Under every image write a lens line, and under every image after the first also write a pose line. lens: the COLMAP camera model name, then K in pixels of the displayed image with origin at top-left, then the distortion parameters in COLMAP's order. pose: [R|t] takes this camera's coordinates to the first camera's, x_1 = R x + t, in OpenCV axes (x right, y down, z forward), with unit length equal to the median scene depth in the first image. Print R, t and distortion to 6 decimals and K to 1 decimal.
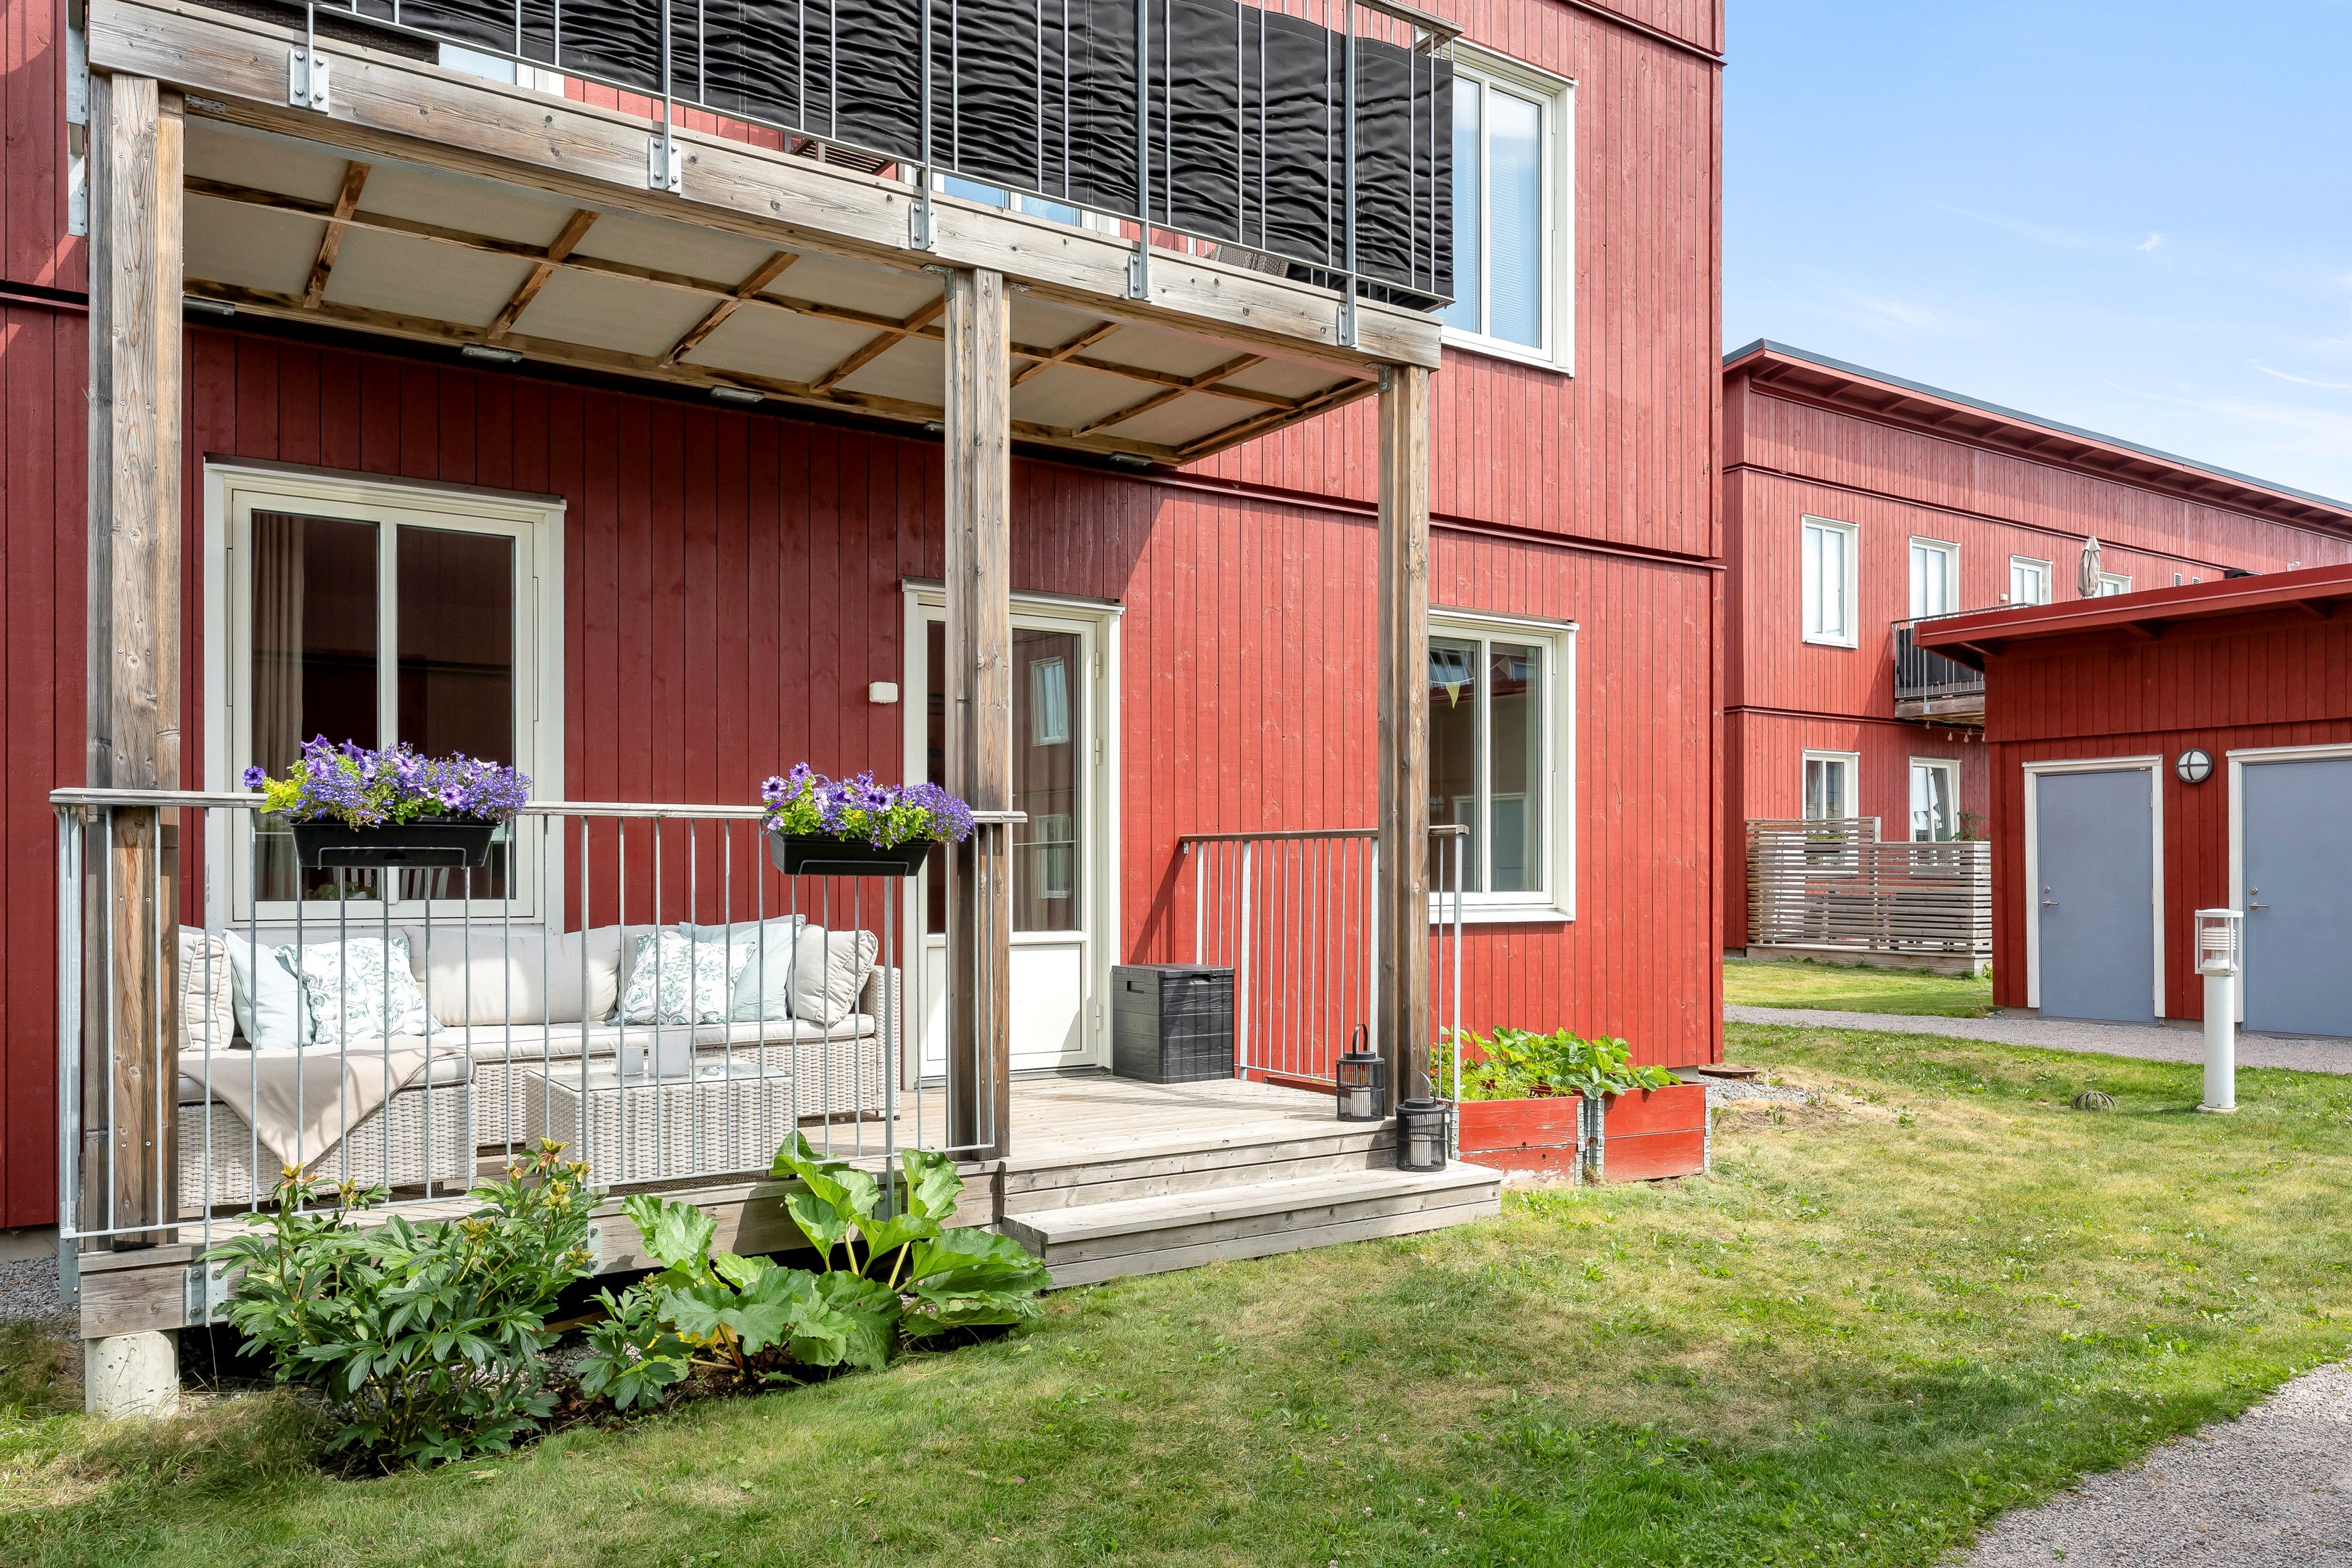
lens RADIAL K [[1676.7, 0, 1171.8], [0, 1676.7, 852.5], [0, 0, 1]] dist [0.003806, -0.005868]
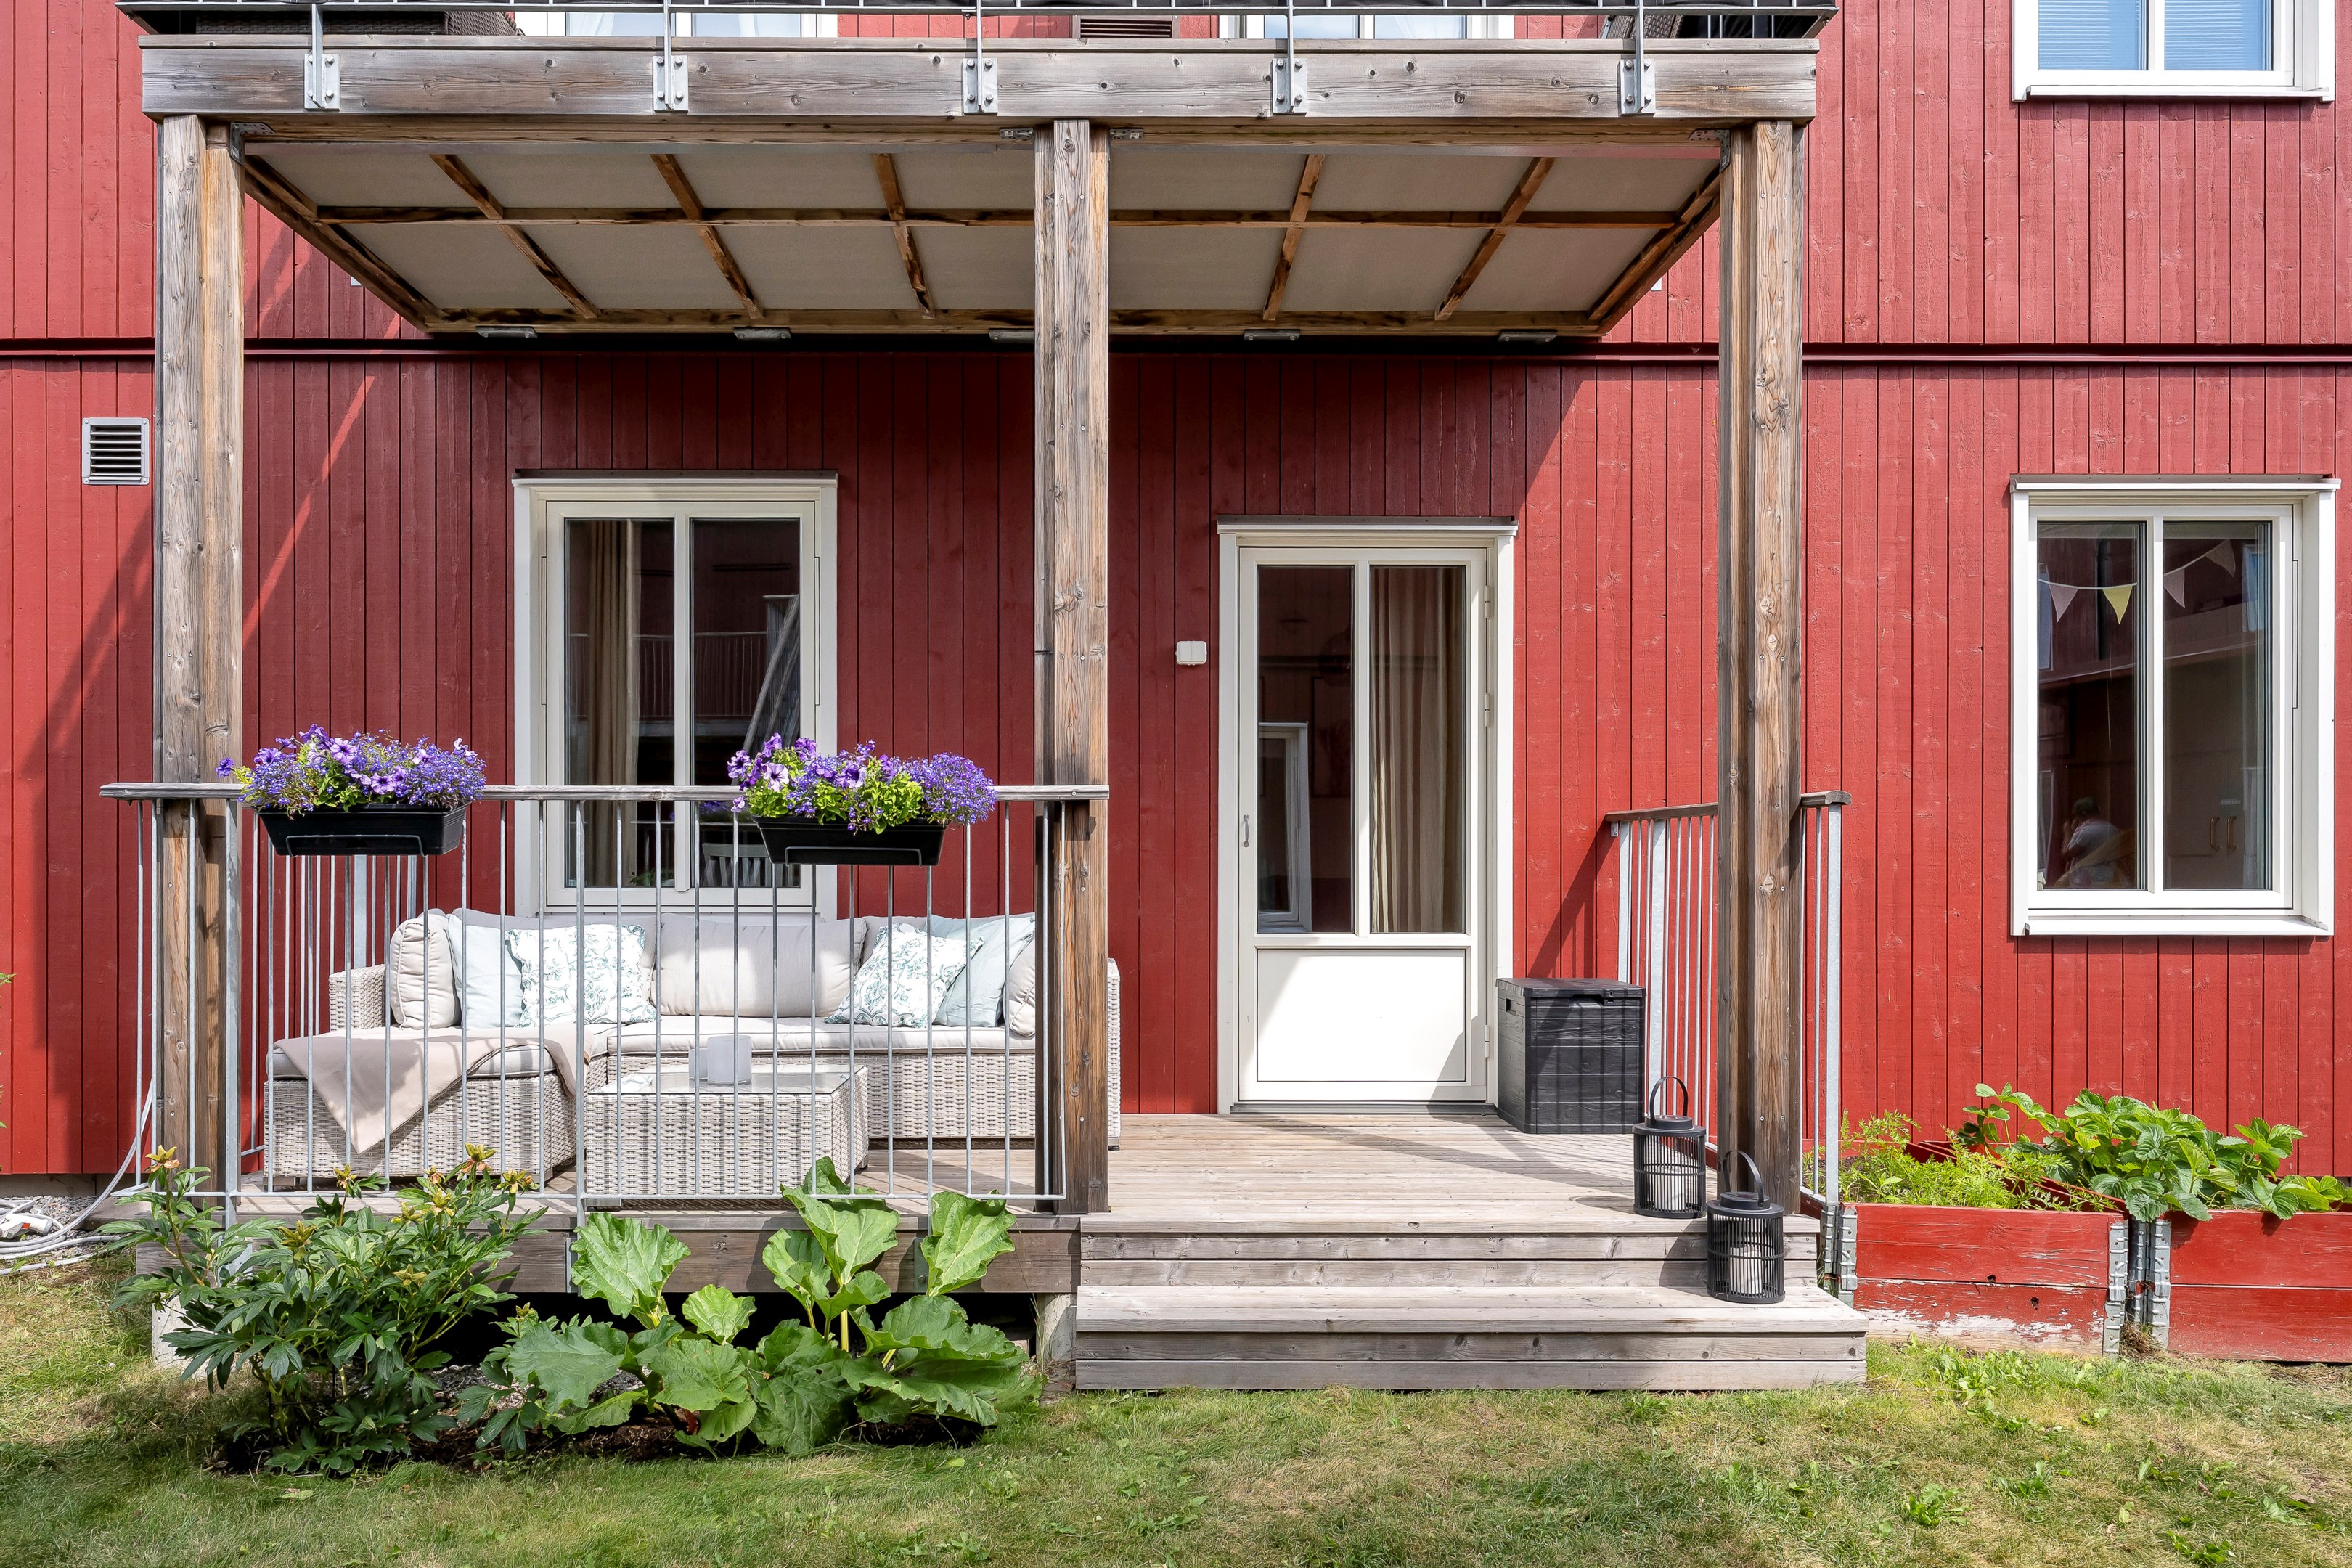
lens RADIAL K [[1676.7, 0, 1171.8], [0, 1676.7, 852.5], [0, 0, 1]] dist [0.003806, -0.005868]
pose [[0.831984, -0.001529, -0.554797, 0.333803], [0.005783, 0.999966, 0.005916, 0.002671], [0.554769, -0.008130, 0.831965, 0.305222]]
